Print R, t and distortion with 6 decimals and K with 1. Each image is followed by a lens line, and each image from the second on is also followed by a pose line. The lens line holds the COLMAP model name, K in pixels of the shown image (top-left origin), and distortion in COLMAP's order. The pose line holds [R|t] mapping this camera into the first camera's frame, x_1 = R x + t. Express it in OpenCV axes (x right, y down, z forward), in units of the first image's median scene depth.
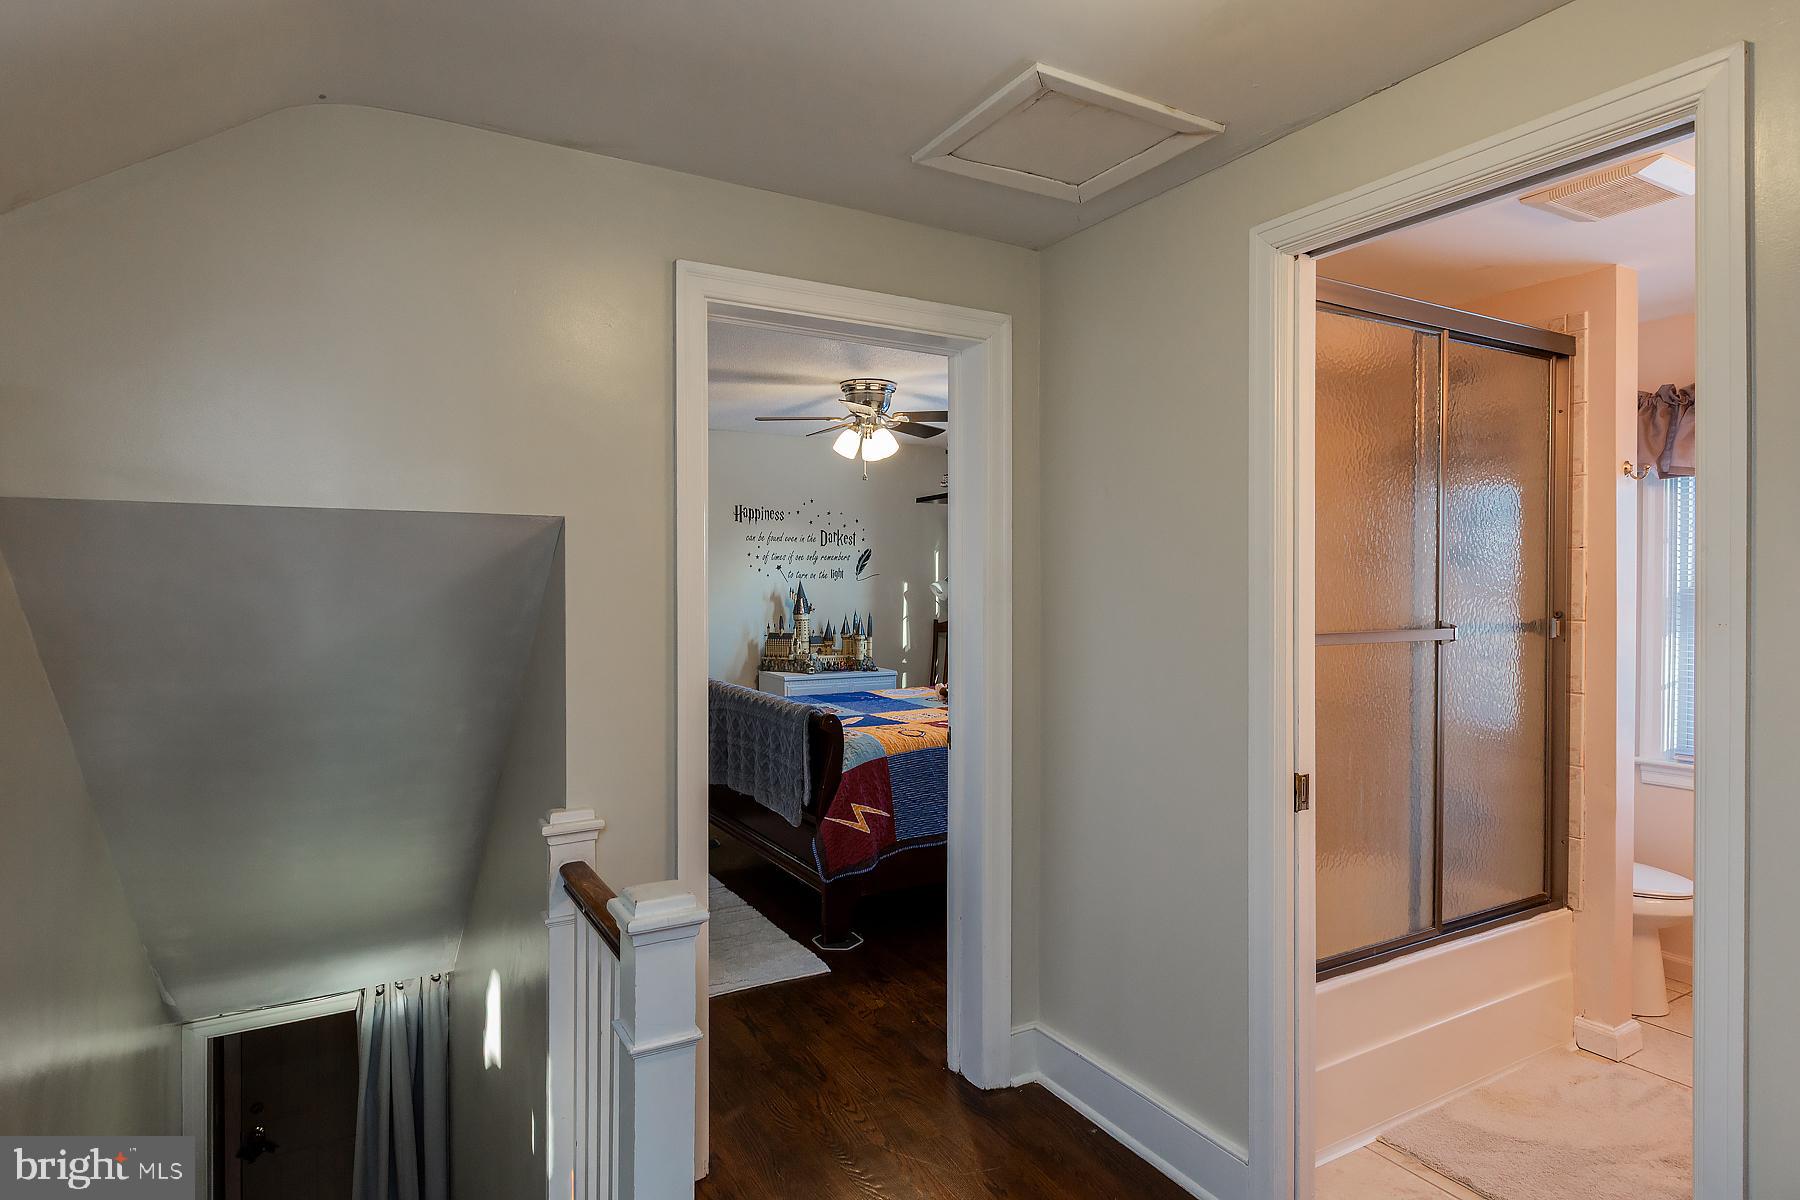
lens RADIAL K [[968.6, 0, 896.9], [0, 968.6, 593.2], [0, 0, 1]] dist [-0.002097, -0.000361]
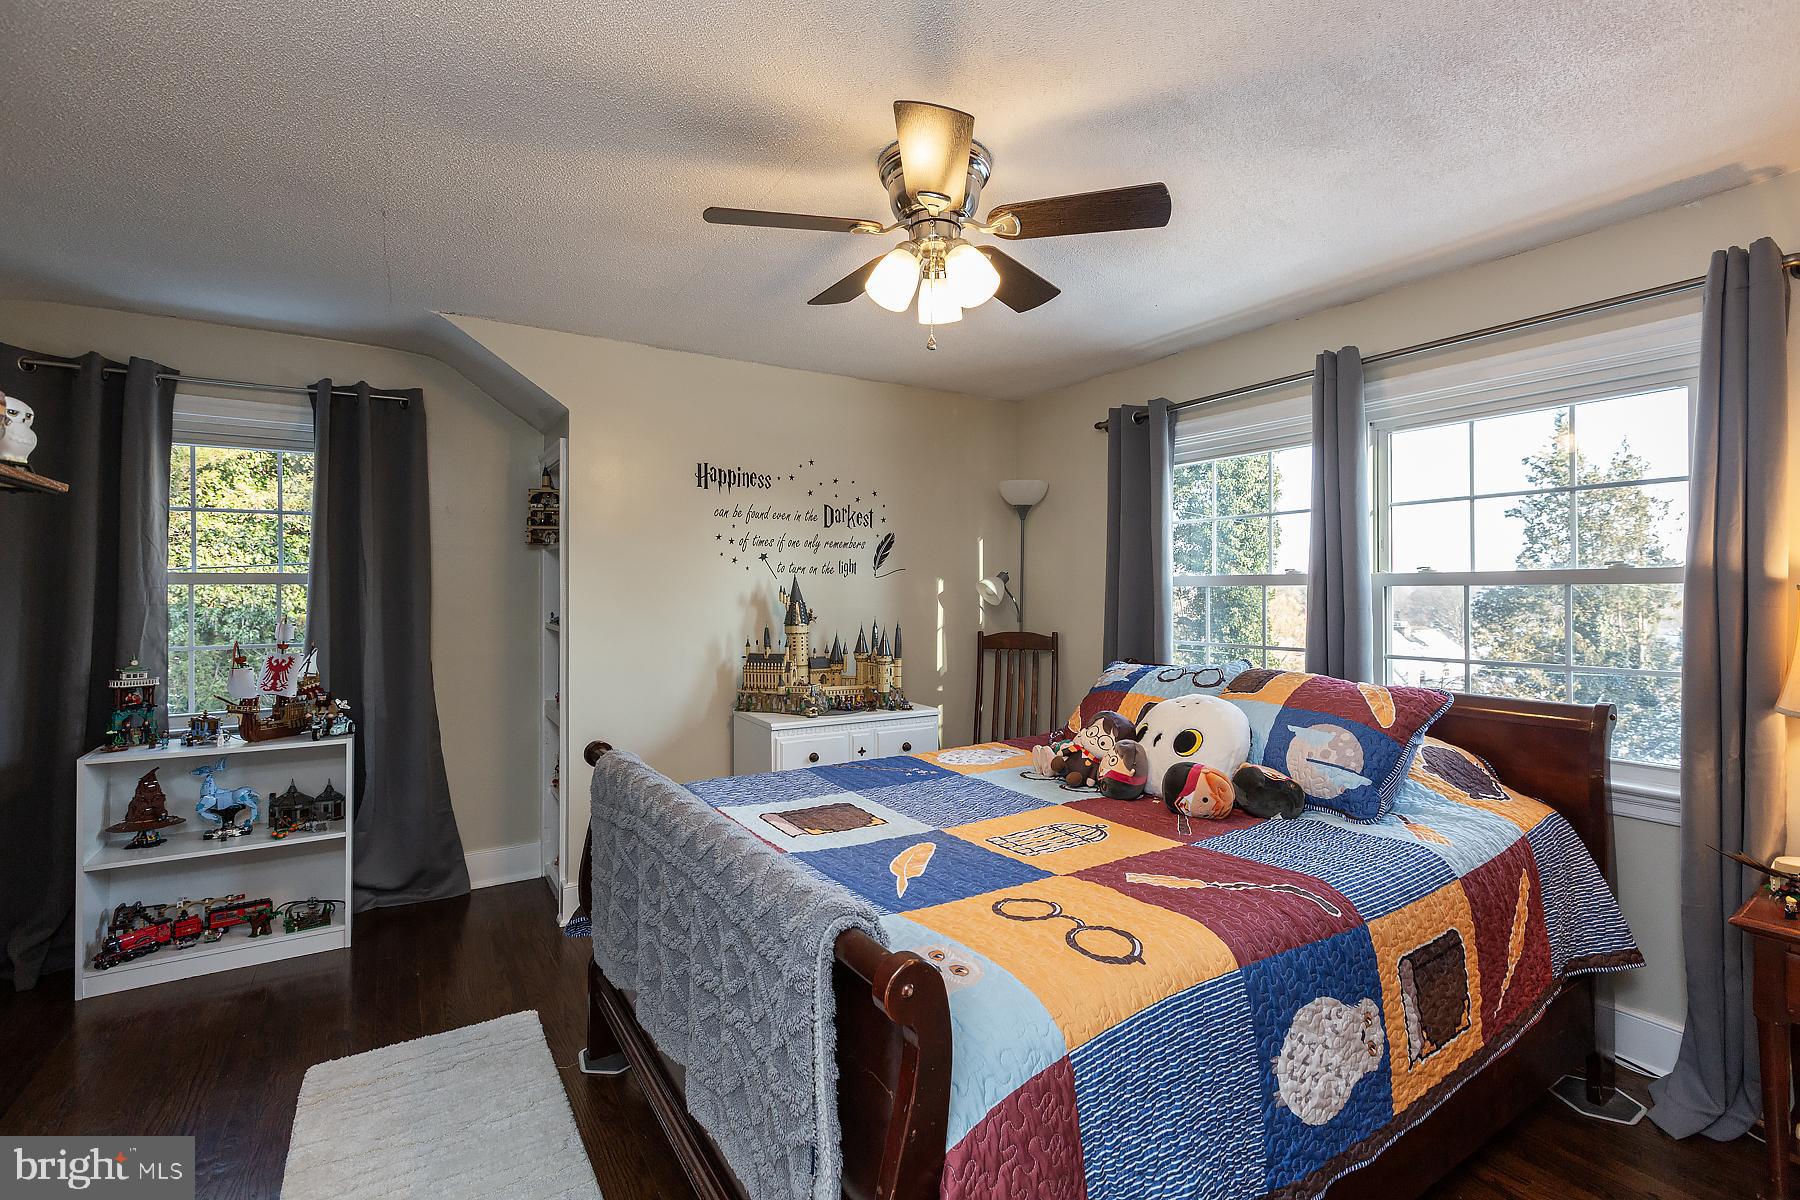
lens RADIAL K [[812.1, 0, 901.5], [0, 812.1, 599.8], [0, 0, 1]] dist [-0.001113, 0.000679]
pose [[0.999392, -0.003567, 0.034696, -0.045092], [0.003803, 0.999970, -0.006740, 0.007934], [-0.034671, 0.006867, 0.999375, 0.428113]]
